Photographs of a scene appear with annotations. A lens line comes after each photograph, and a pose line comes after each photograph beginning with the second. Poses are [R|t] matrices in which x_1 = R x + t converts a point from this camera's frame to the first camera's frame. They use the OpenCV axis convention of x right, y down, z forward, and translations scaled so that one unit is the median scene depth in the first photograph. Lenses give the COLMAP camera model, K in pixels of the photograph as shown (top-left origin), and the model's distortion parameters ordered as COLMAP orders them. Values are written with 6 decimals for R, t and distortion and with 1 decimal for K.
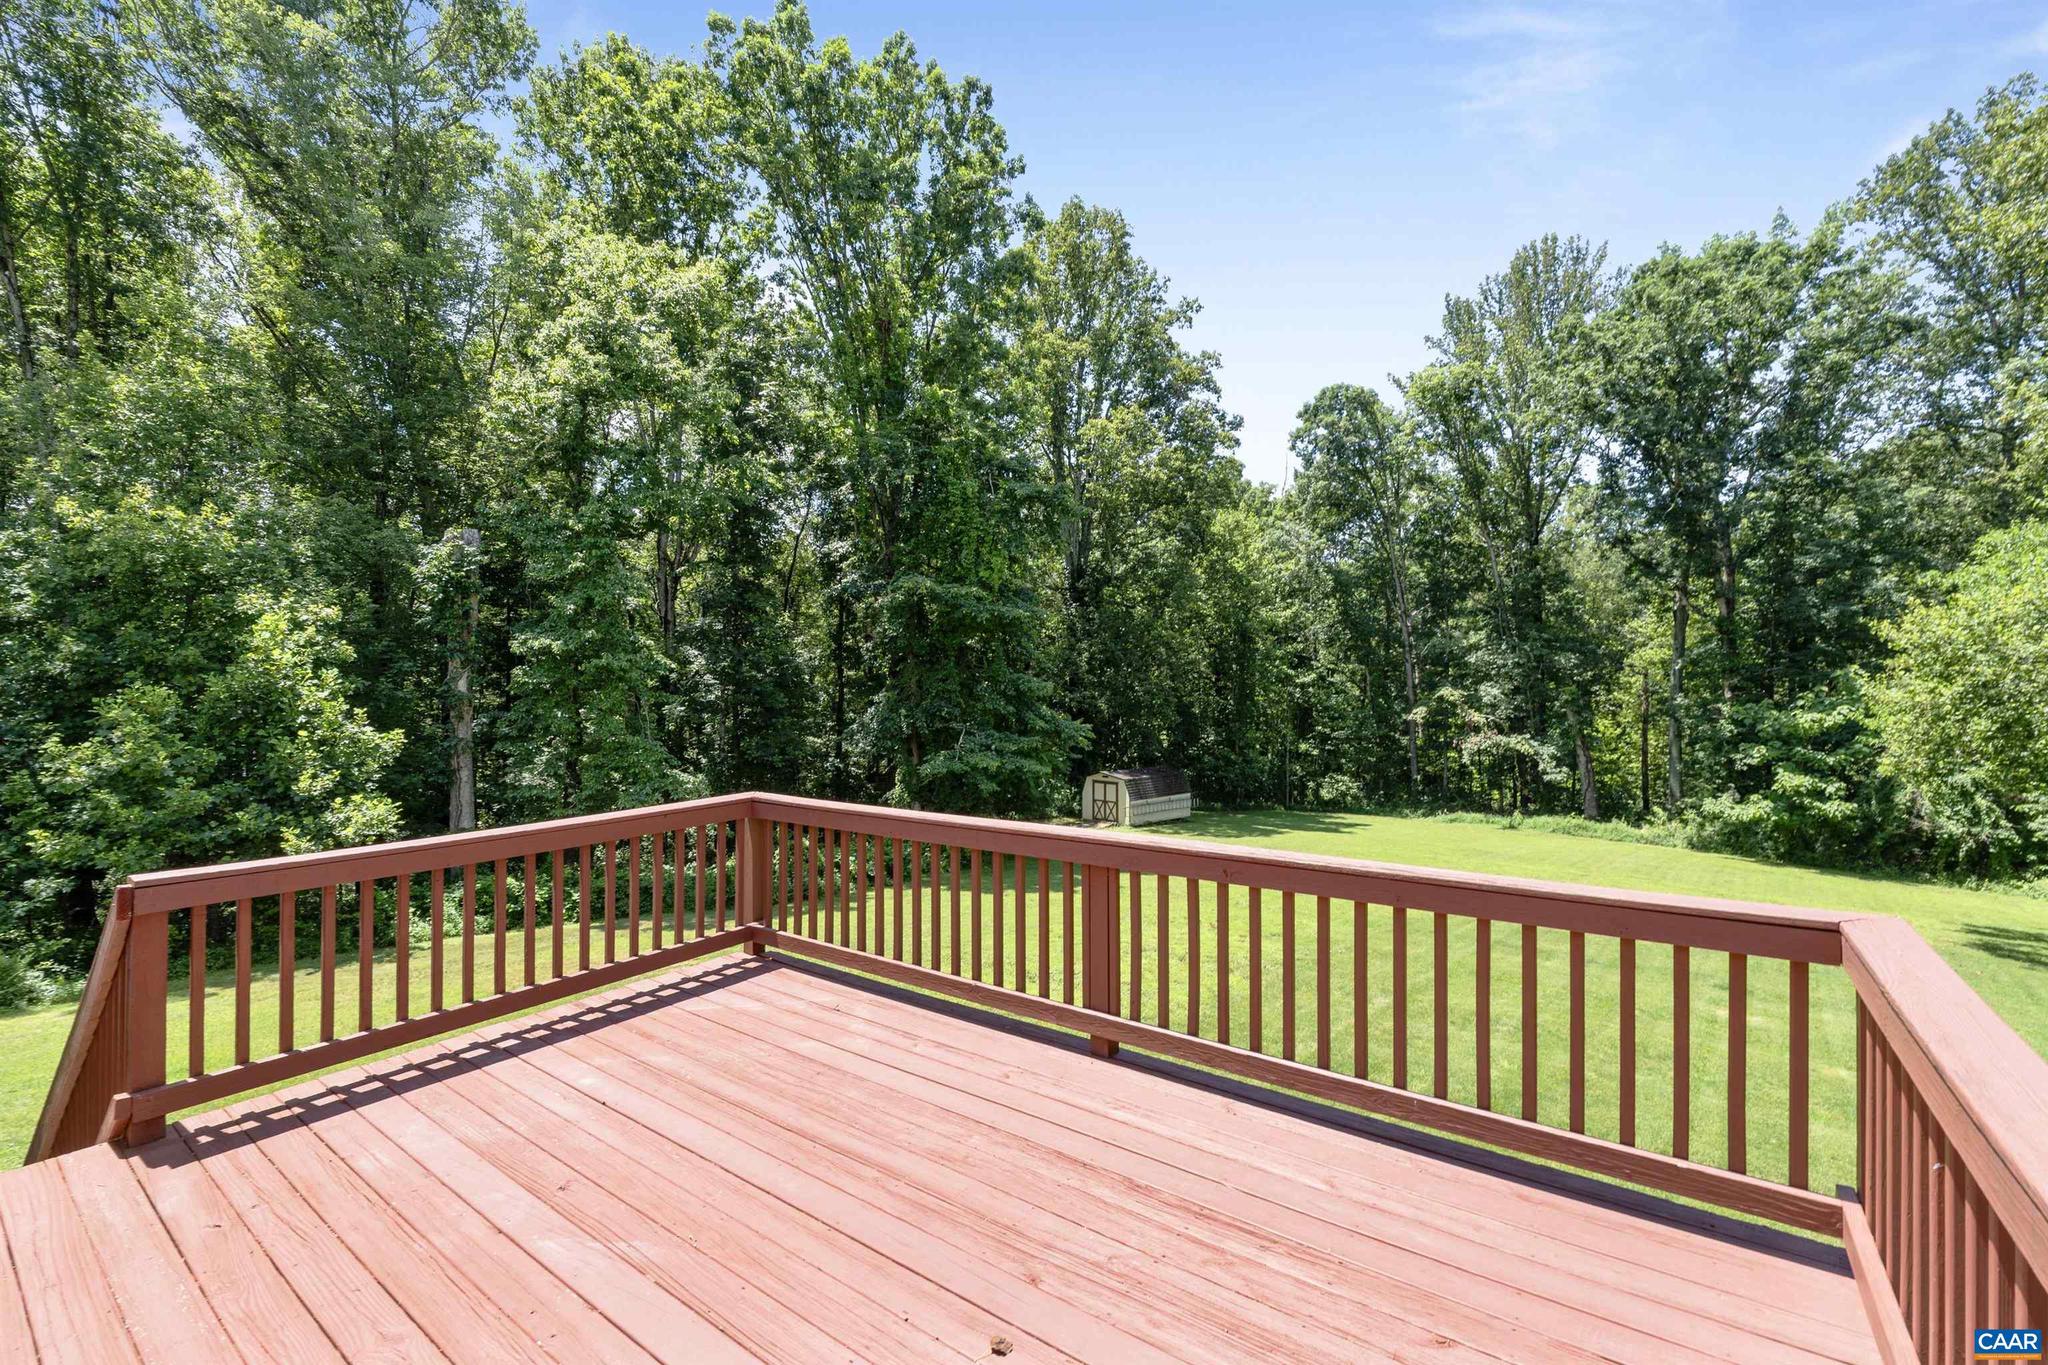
lens RADIAL K [[858.6, 0, 1021.9], [0, 858.6, 682.5], [0, 0, 1]] dist [-0.010167, 0.000121]
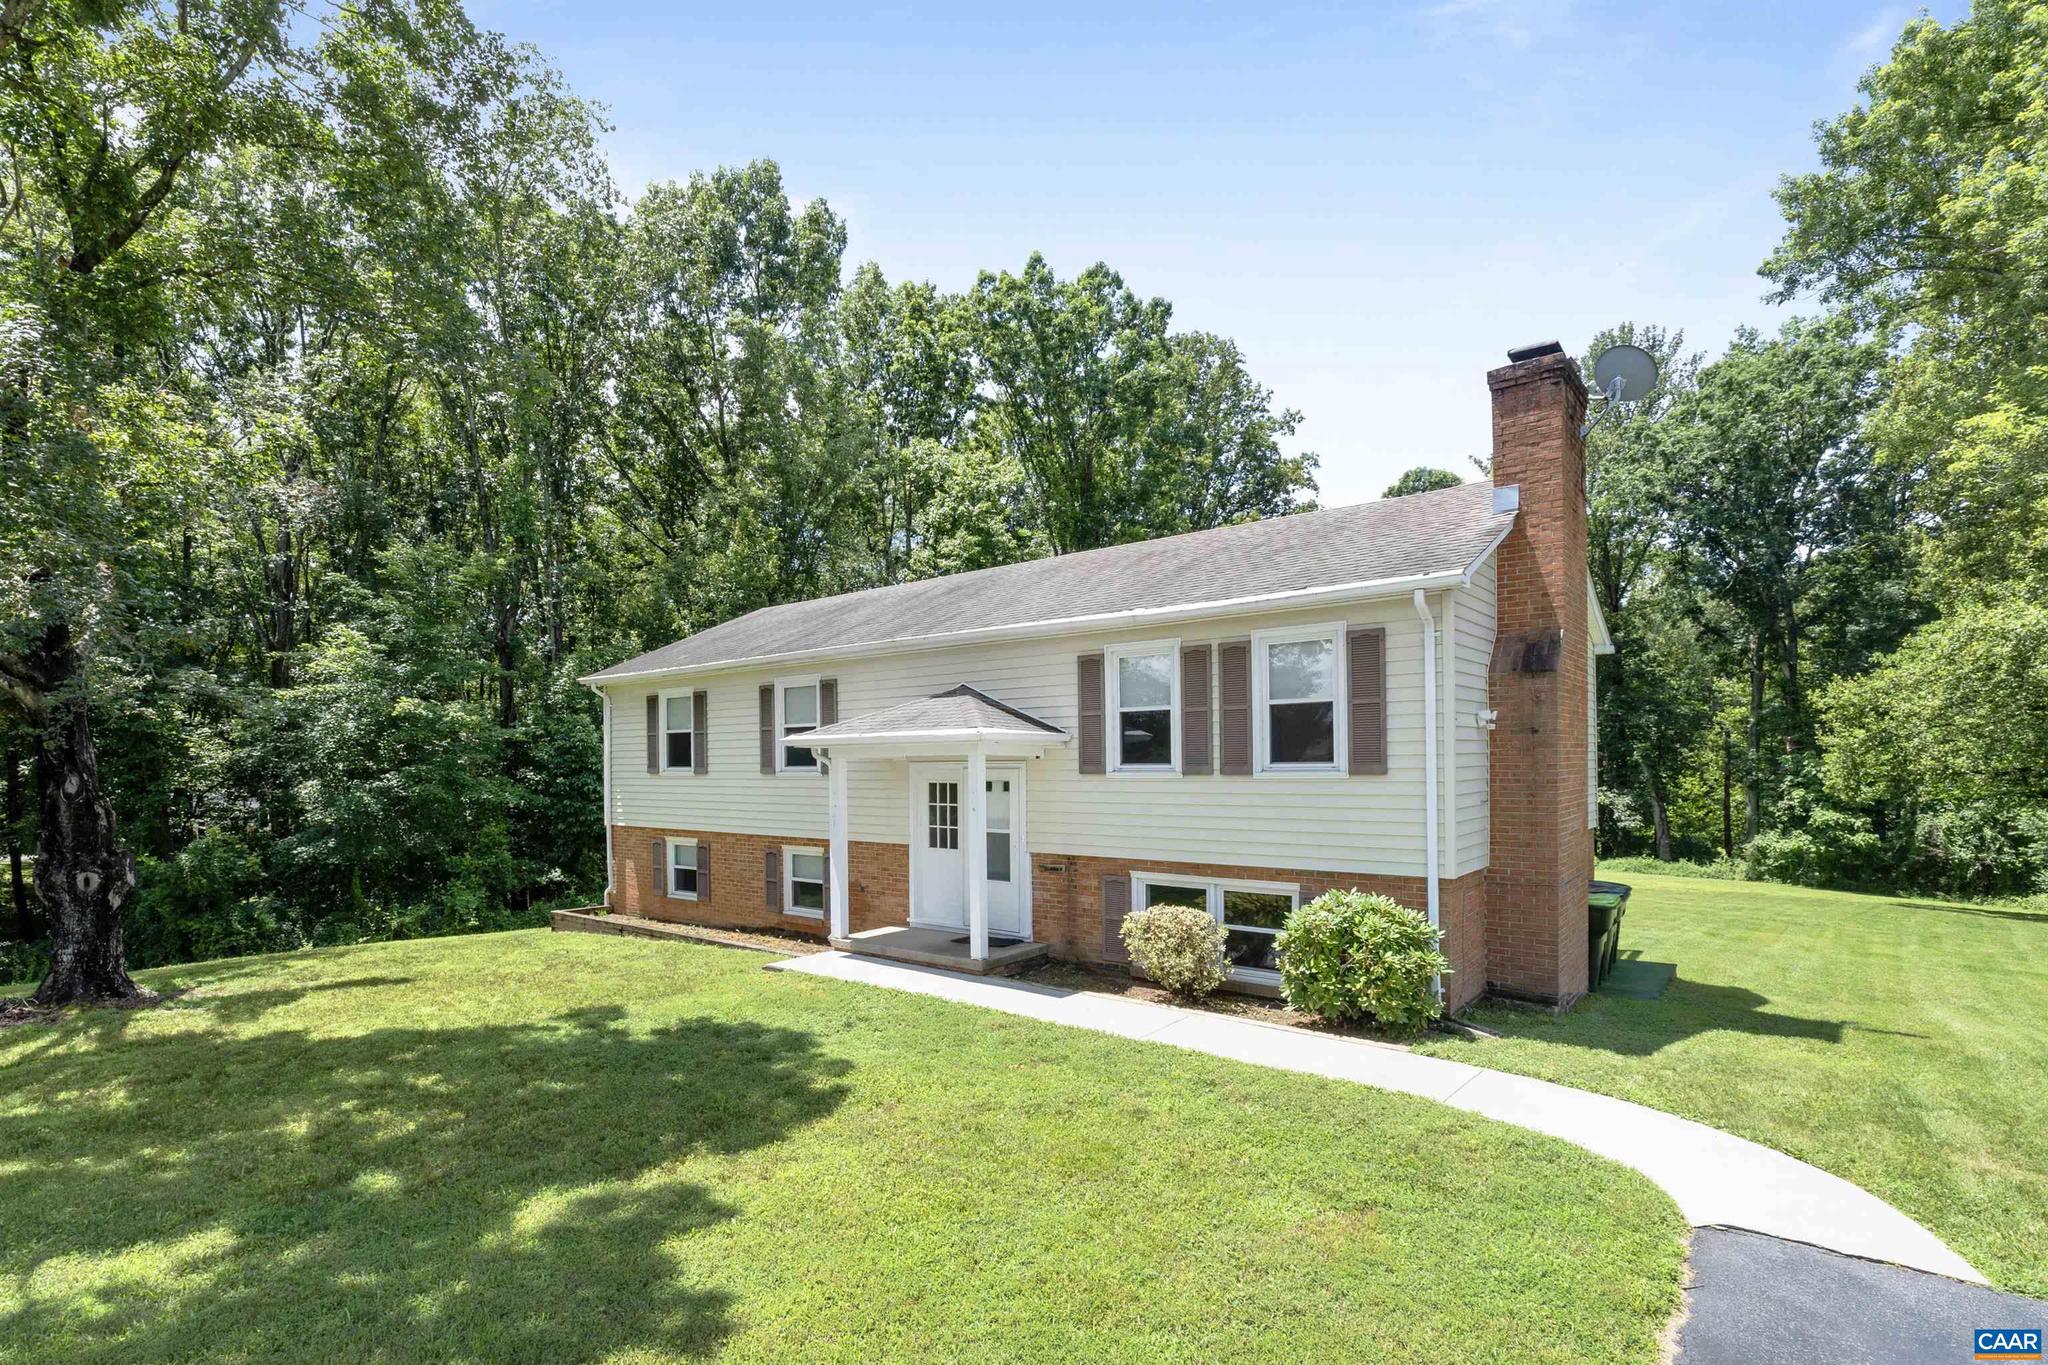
lens RADIAL K [[982.9, 0, 939.8], [0, 982.9, 748.8], [0, 0, 1]] dist [-0.003107, -0.000372]
pose [[0.996153, -0.005022, -0.087484, -0.164145], [0.004605, 0.999977, -0.004958, 0.014609], [0.087507, 0.004536, 0.996154, -0.362710]]
